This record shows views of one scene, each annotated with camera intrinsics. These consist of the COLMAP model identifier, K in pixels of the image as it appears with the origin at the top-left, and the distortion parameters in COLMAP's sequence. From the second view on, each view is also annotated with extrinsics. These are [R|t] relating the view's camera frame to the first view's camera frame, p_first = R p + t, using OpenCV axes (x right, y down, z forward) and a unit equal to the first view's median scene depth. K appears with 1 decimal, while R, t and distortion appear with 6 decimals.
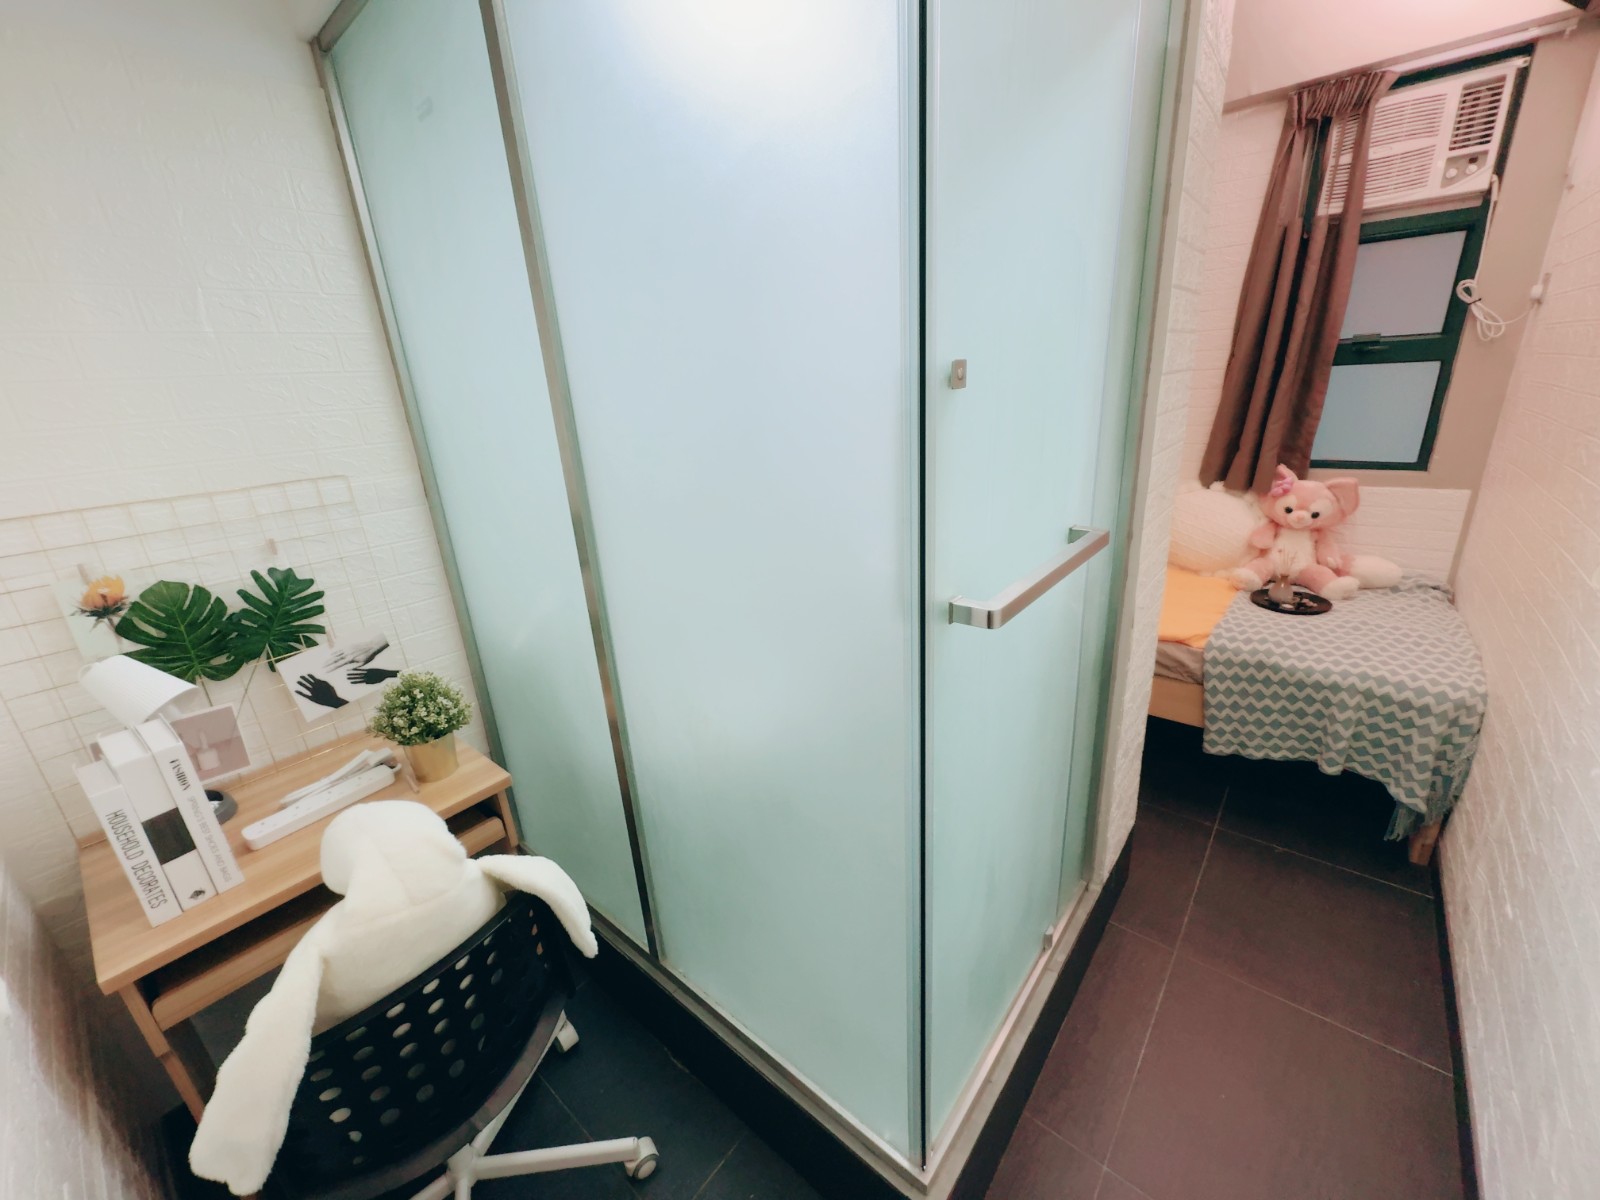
lens RADIAL K [[639.2, 0, 798.0], [0, 639.2, 596.8], [0, 0, 1]] dist [-0.001587, -0.000003]
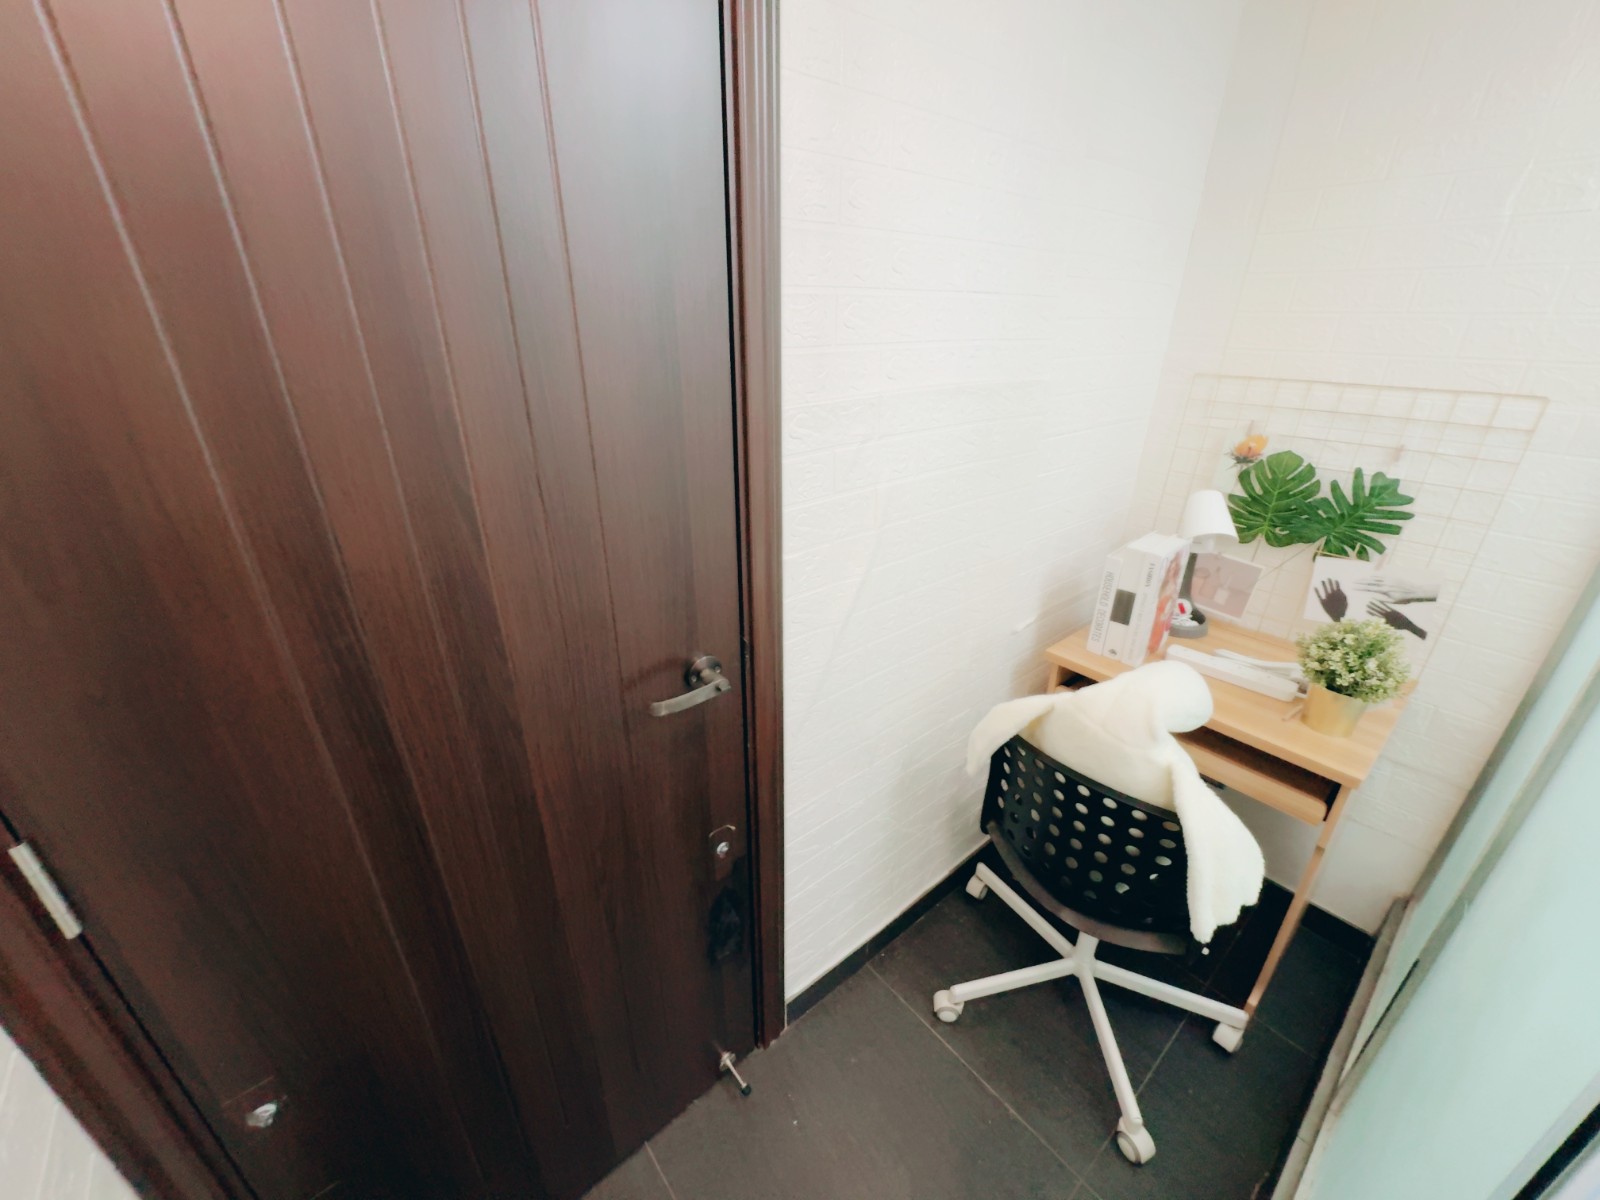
lens RADIAL K [[639.2, 0, 801.6], [0, 639.2, 597.7], [0, 0, 1]] dist [-0.002635, -0.000307]
pose [[-0.180060, 0.456287, -0.871425, 0.289363], [-0.312545, 0.813456, 0.490514, -0.090838], [0.932681, 0.360681, -0.003861, 0.232606]]
